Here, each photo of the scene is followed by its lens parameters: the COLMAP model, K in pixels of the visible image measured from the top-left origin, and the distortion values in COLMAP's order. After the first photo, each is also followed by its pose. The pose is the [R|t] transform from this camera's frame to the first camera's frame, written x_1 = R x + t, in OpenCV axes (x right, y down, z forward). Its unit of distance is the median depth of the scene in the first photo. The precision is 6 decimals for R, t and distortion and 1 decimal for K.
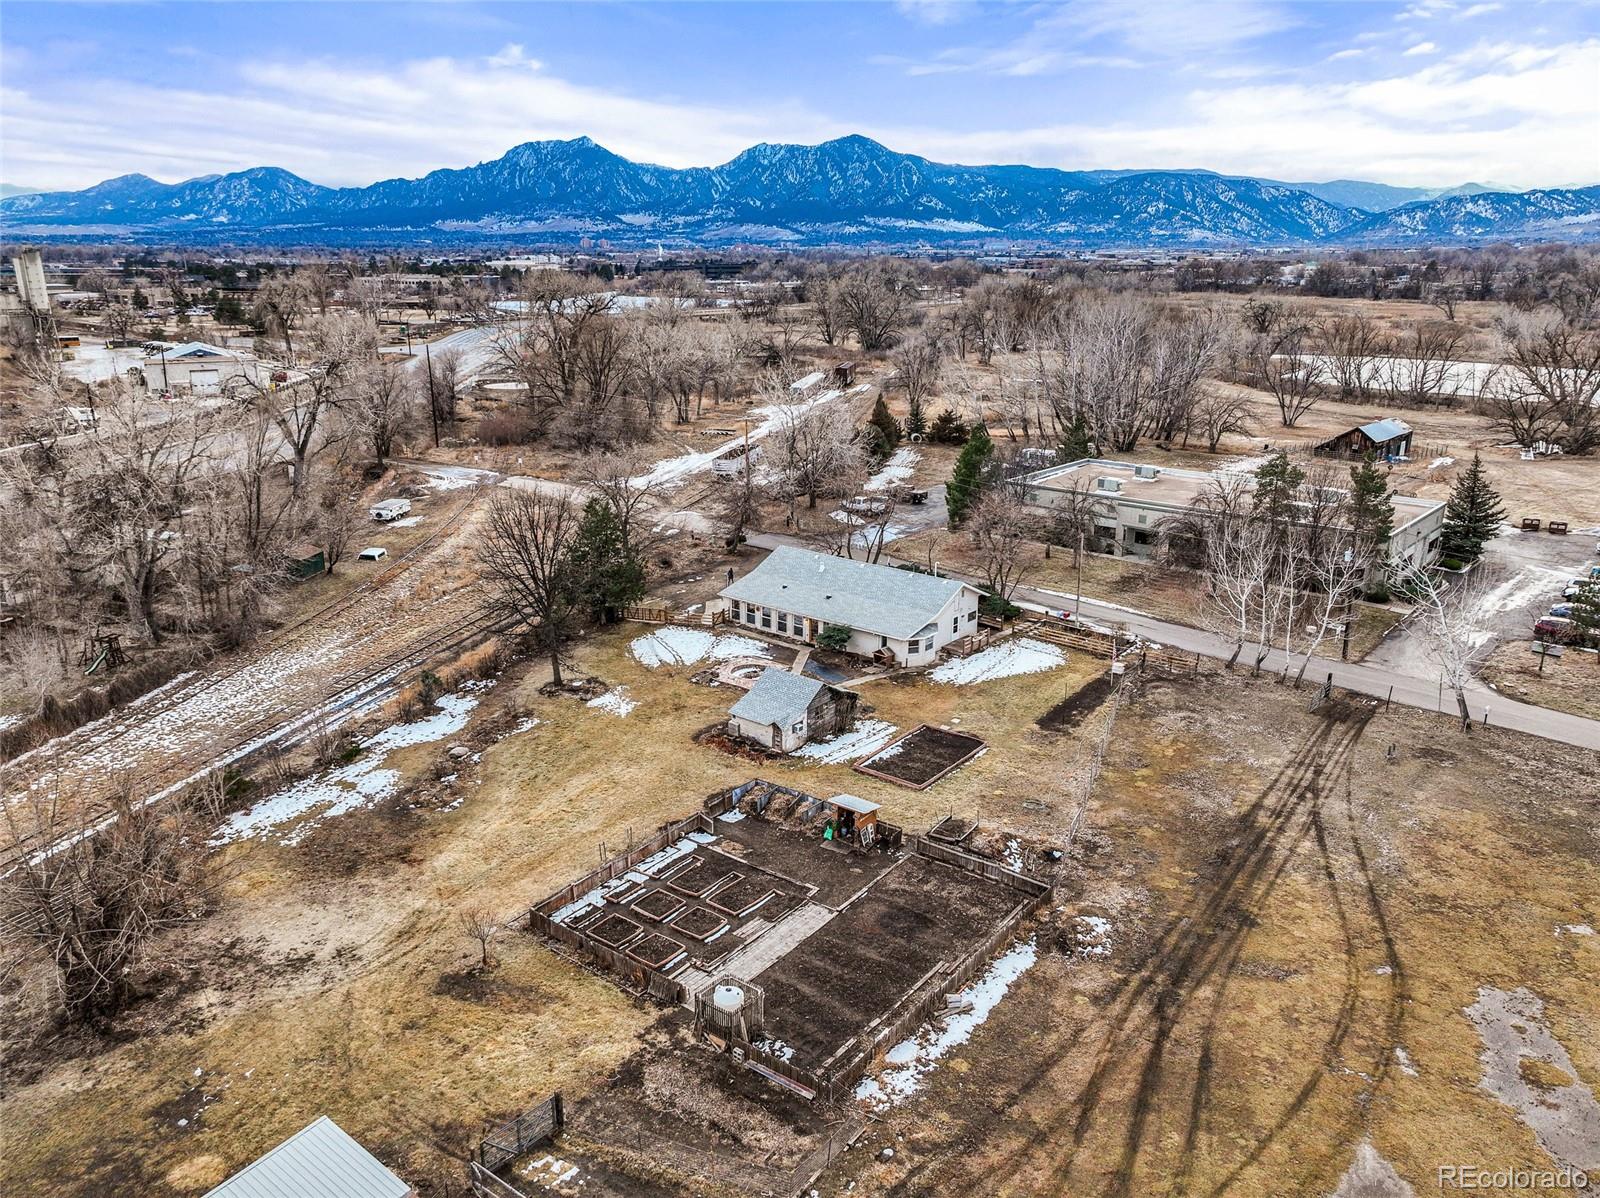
lens RADIAL K [[1146.9, 0, 800.0], [0, 1146.9, 599.0], [0, 0, 1]] dist [0.004253, 0.005545]
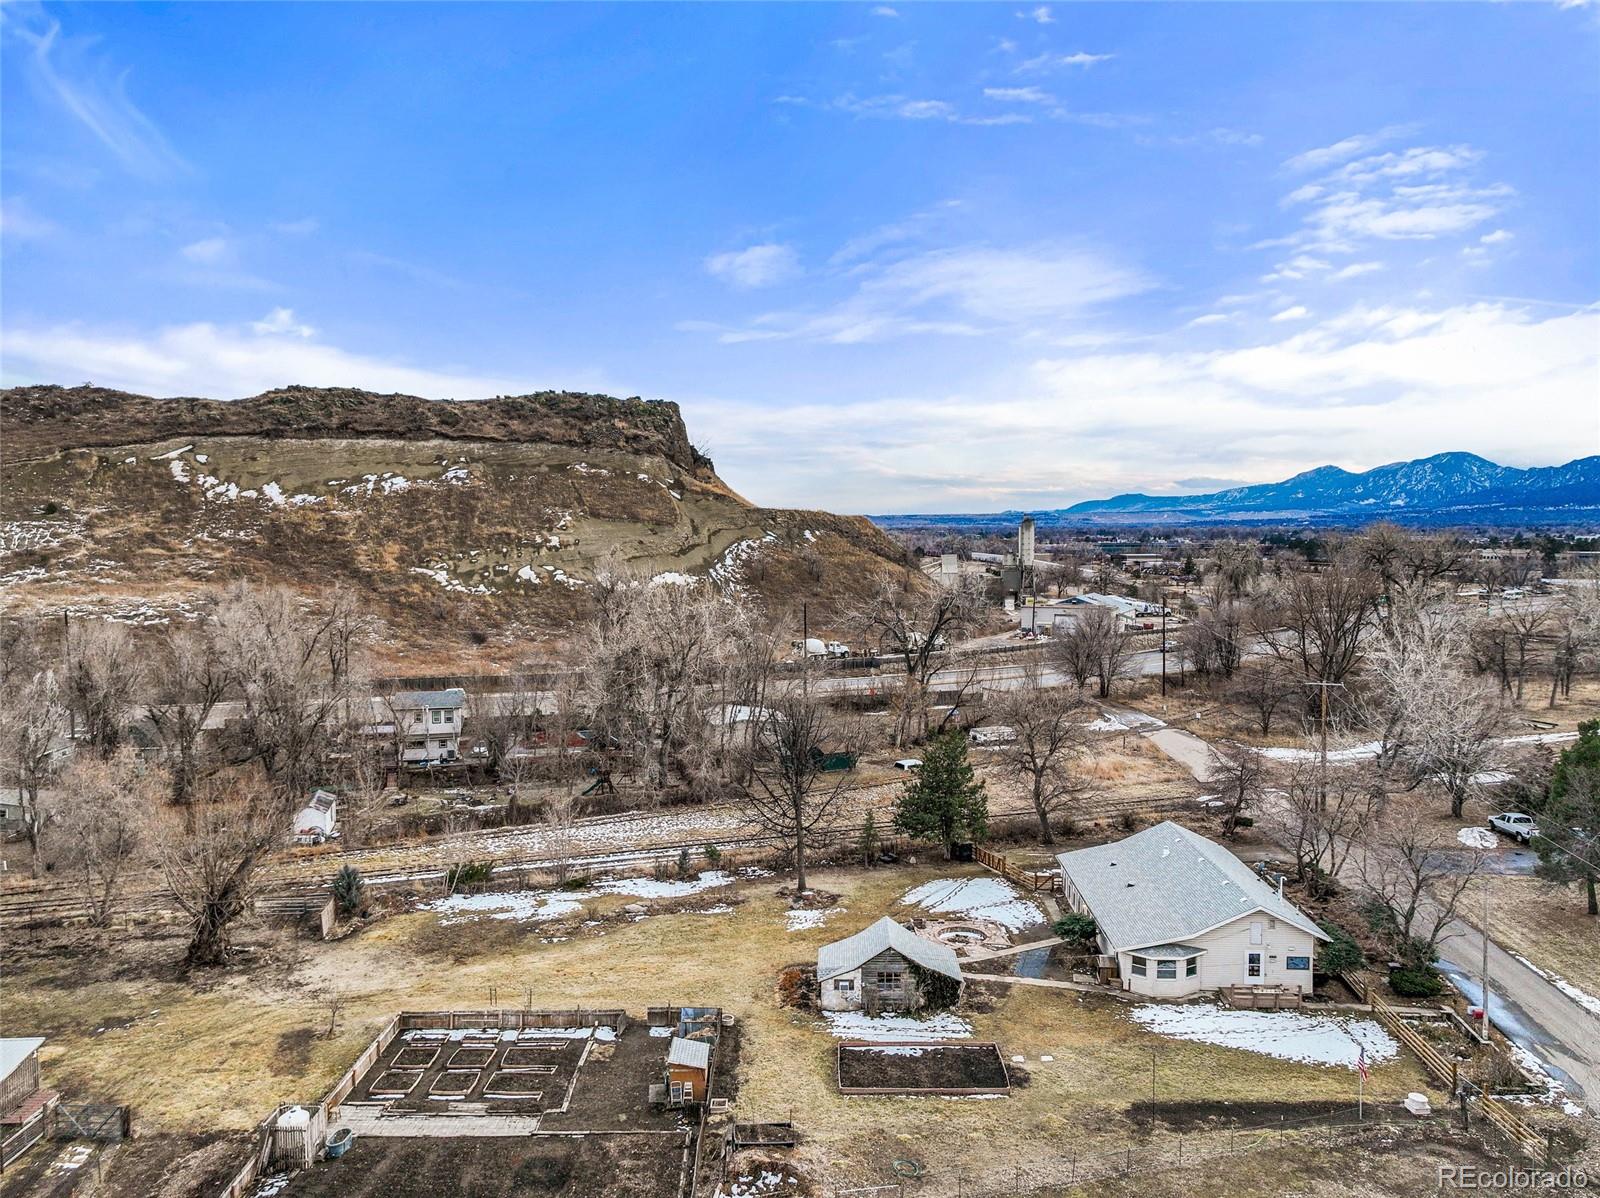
lens RADIAL K [[1146.9, 0, 800.0], [0, 1146.9, 599.0], [0, 0, 1]] dist [0.004253, 0.005545]
pose [[0.601786, 0.043678, -0.797462, 0.649612], [-0.228909, 0.966044, -0.119829, -0.057626], [0.765150, 0.254658, 0.591350, 0.385738]]
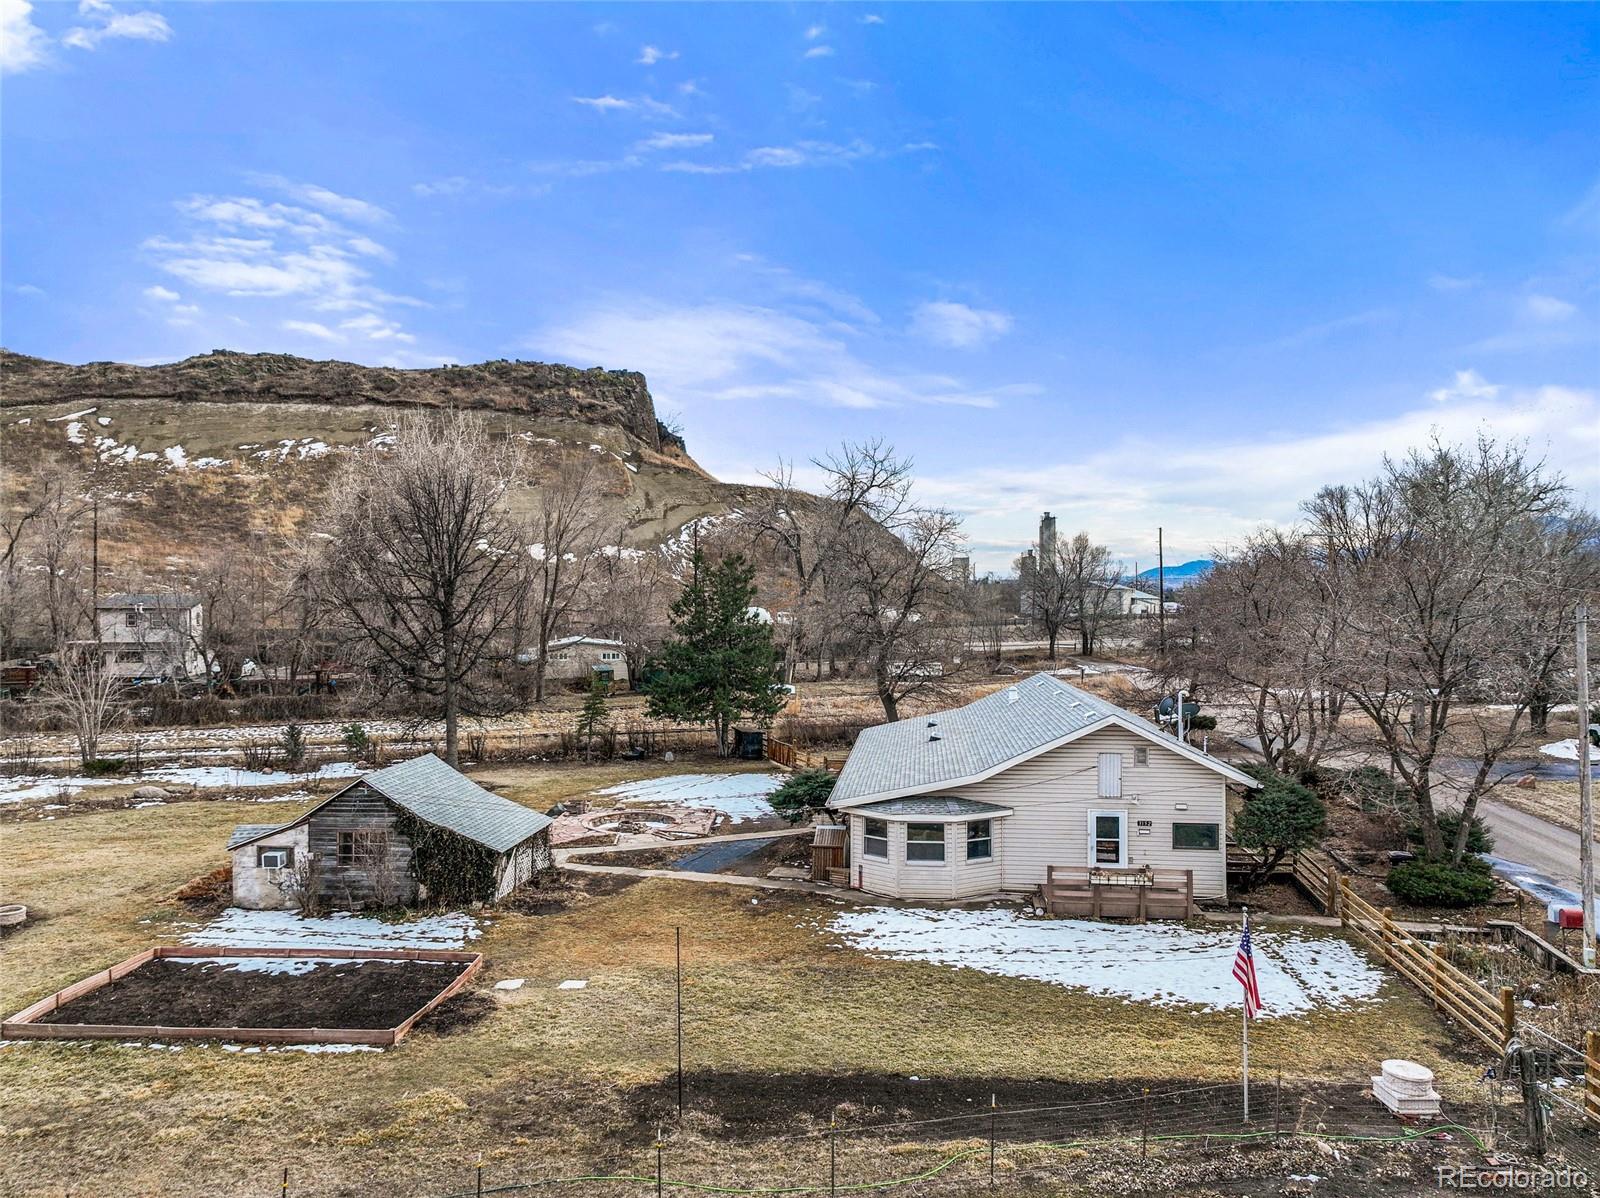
lens RADIAL K [[1146.9, 0, 800.0], [0, 1146.9, 599.0], [0, 0, 1]] dist [0.004253, 0.005545]
pose [[0.554683, -0.001338, -0.832061, 0.470441], [-0.240779, 0.956956, -0.162051, 0.039703], [0.796462, 0.290230, 0.530485, 0.890200]]
